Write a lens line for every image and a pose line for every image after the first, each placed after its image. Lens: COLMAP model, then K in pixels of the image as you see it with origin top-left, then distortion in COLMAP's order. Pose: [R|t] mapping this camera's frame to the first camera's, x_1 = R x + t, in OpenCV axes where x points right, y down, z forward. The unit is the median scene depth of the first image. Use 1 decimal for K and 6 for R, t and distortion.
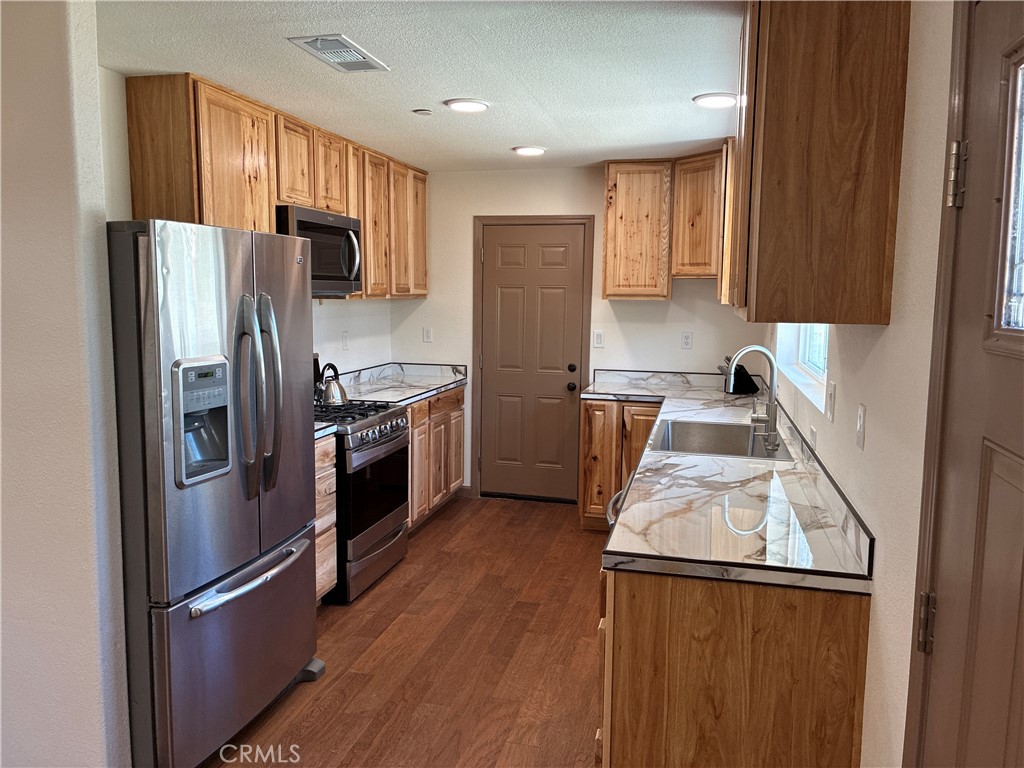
lens RADIAL K [[778.5, 0, 512.0], [0, 778.5, 384.0], [0, 0, 1]] dist [0.021404, -0.006675]
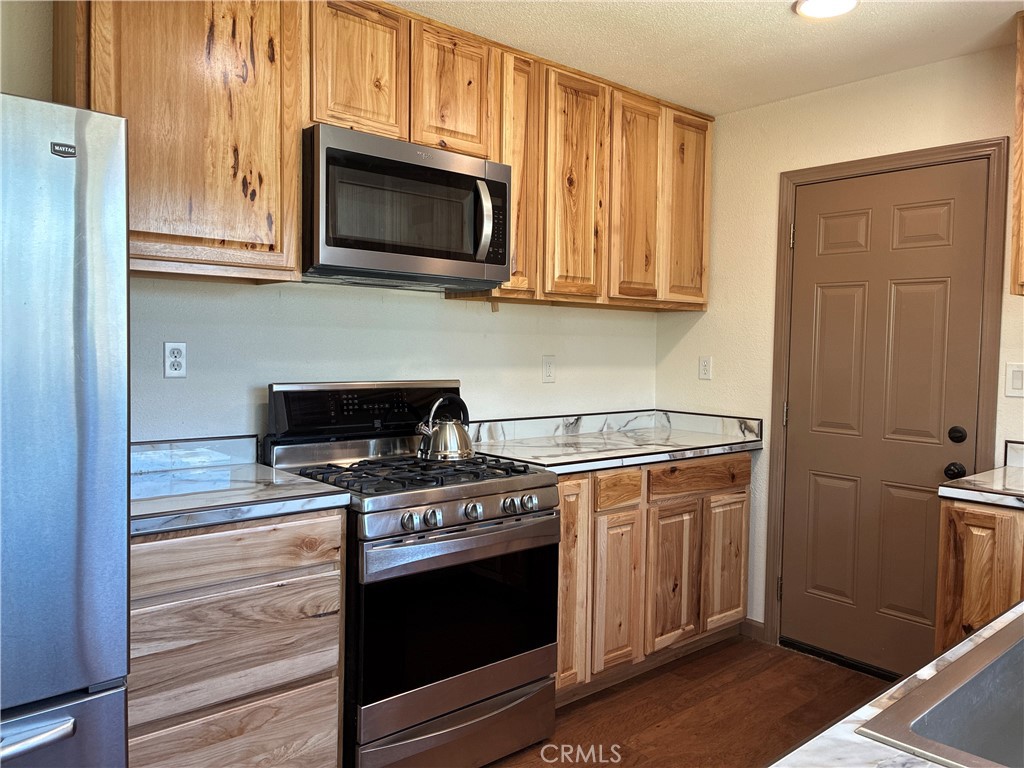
lens RADIAL K [[770.5, 0, 511.1], [0, 770.5, 374.9], [0, 0, 1]] dist [0.006147, -0.005121]
pose [[0.817796, 0.025367, -0.574949, 0.143806], [-0.077980, 0.994699, -0.067031, -0.003393], [0.570201, 0.099652, 0.815439, 0.454273]]
